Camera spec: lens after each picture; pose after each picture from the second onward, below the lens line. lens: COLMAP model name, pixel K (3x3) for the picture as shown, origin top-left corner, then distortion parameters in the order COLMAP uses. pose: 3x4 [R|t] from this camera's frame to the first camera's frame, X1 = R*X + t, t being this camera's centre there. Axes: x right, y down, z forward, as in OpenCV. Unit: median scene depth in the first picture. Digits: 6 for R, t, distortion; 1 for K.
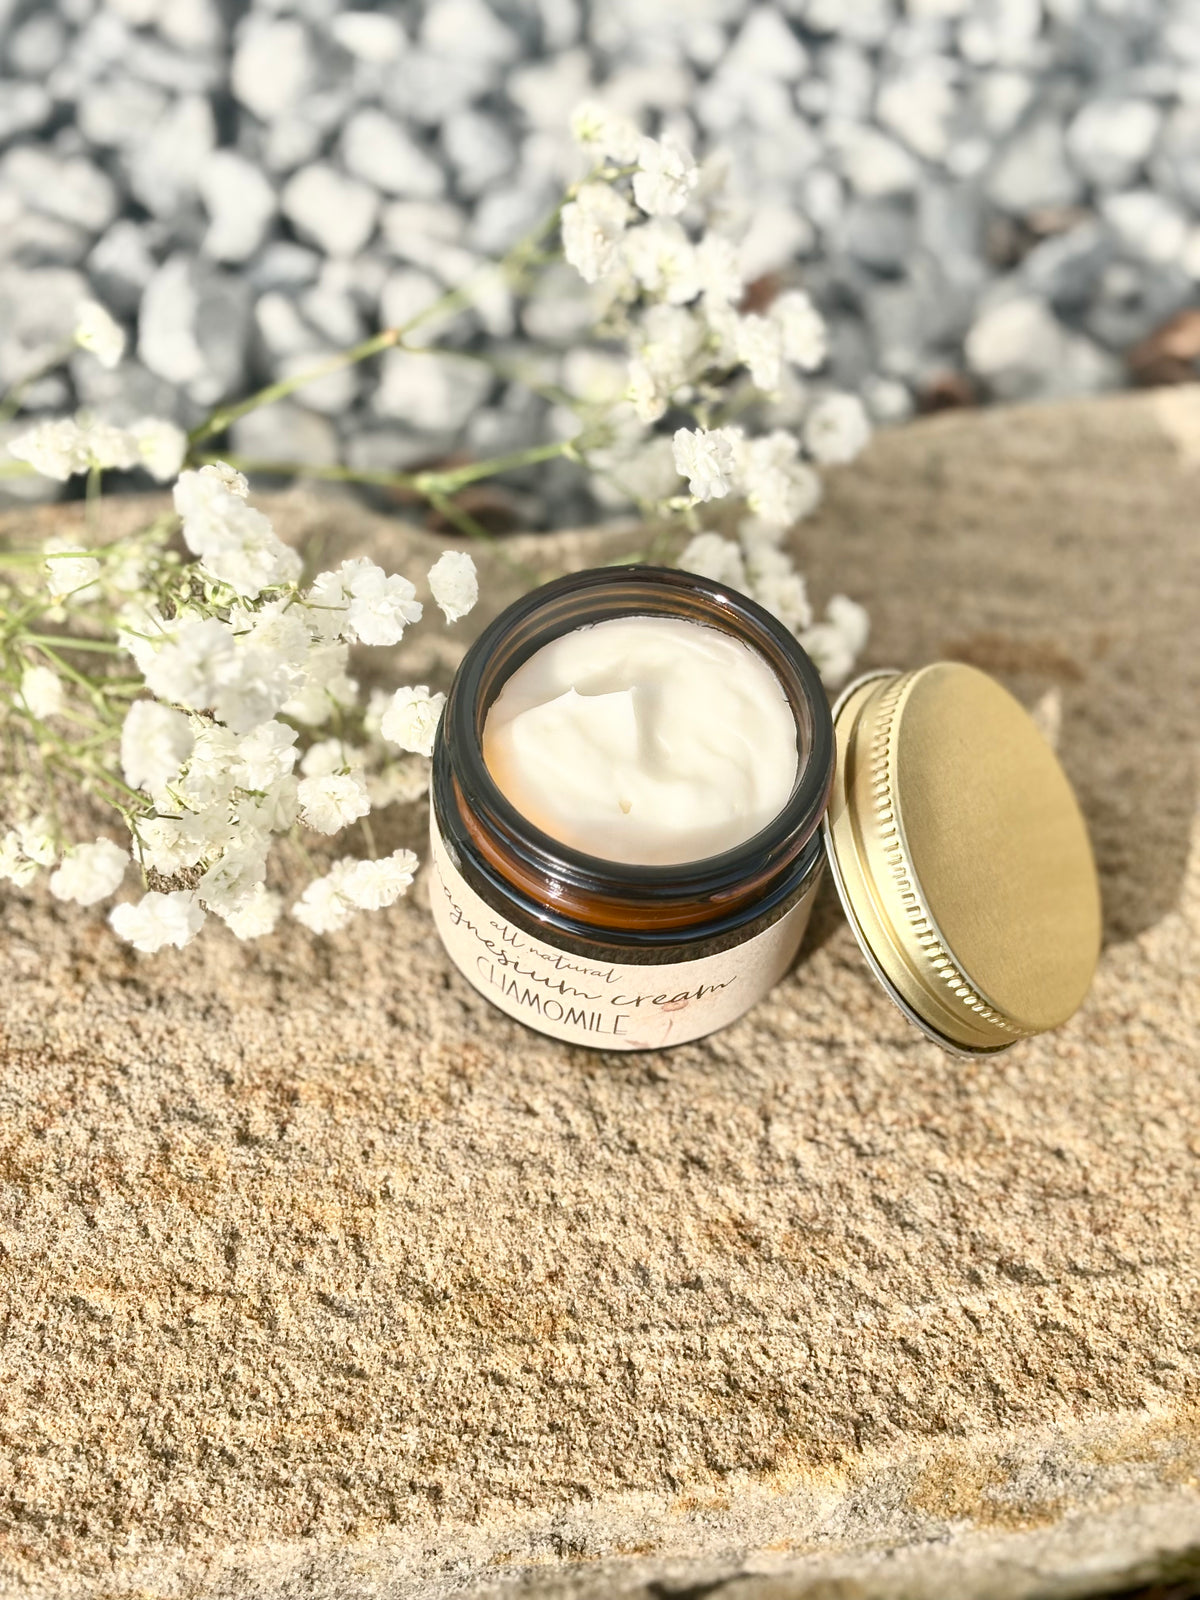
lens RADIAL K [[2494.0, 0, 604.3], [0, 2494.0, 758.8], [0, 0, 1]] dist [0.258805, -1.199796]
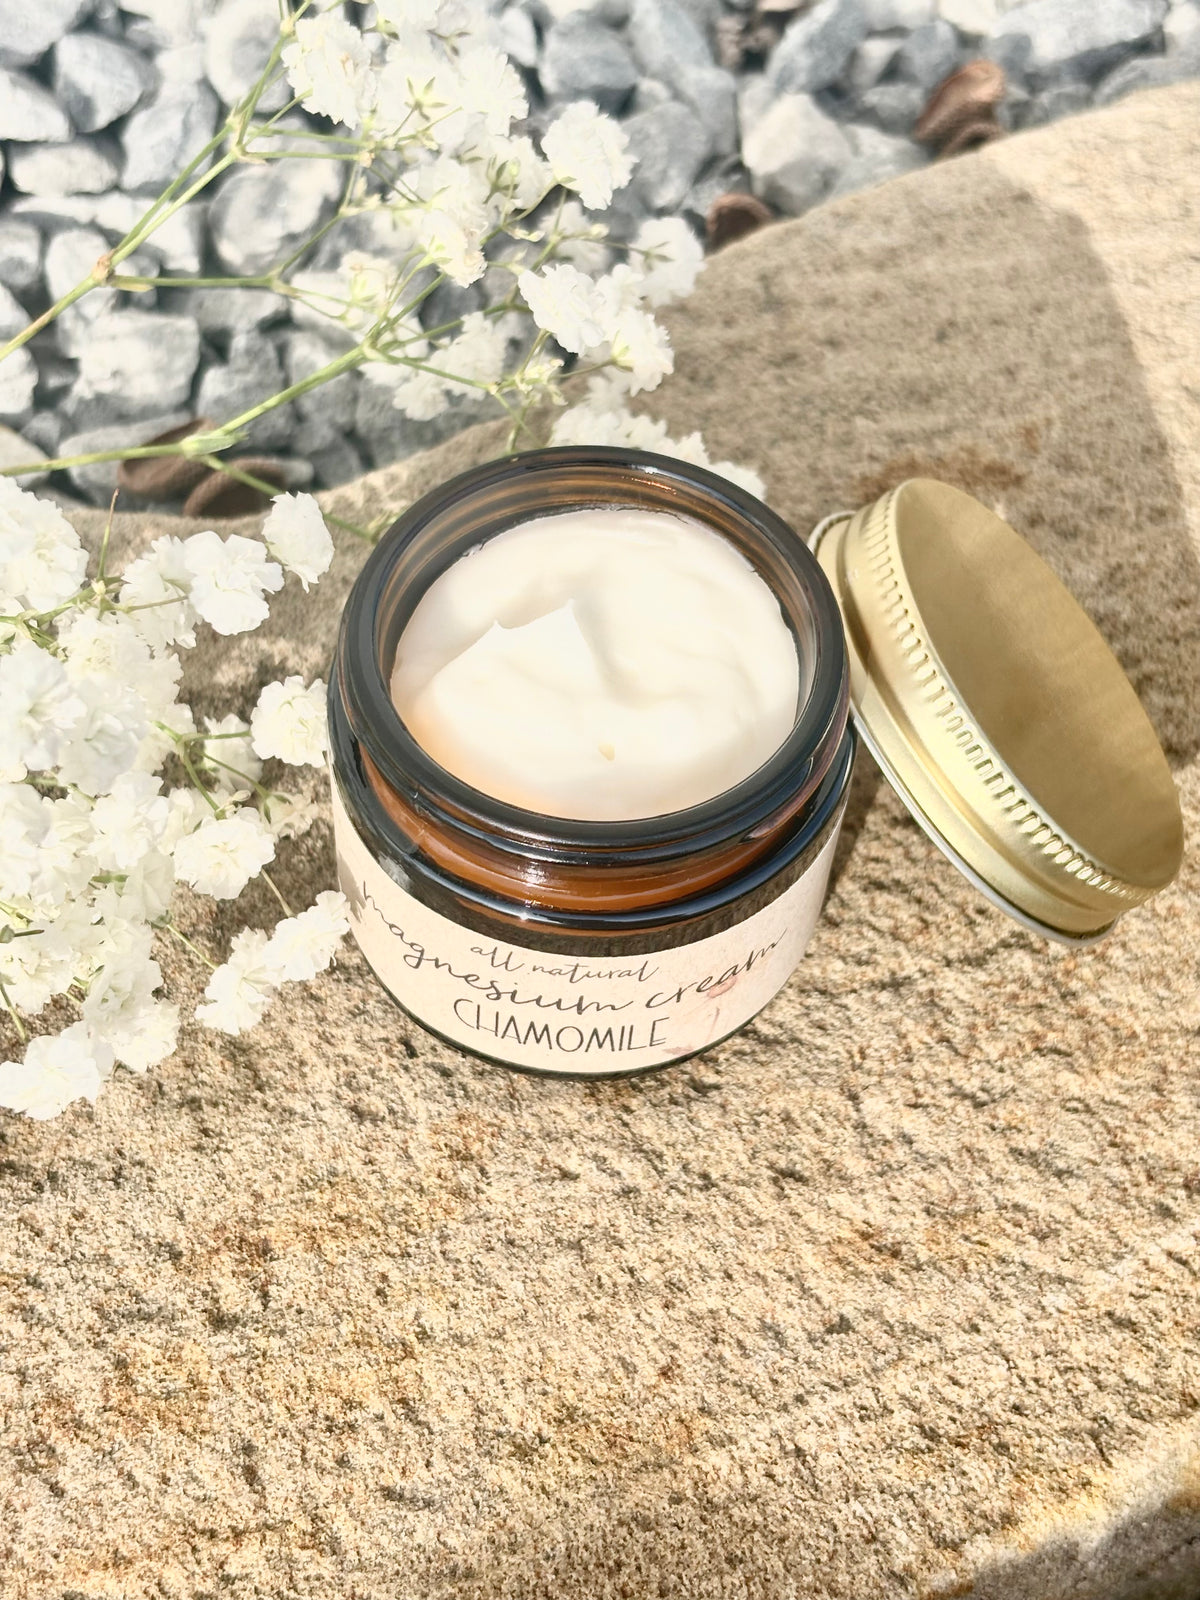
lens RADIAL K [[2494.0, 0, 604.3], [0, 2494.0, 758.8], [0, 0, 1]] dist [0.258805, -1.199796]
pose [[0.951915, -0.269649, 0.145421, -0.098604], [0.271654, 0.962375, 0.006272, 0.015419], [-0.141641, 0.033534, 0.989350, 0.231806]]
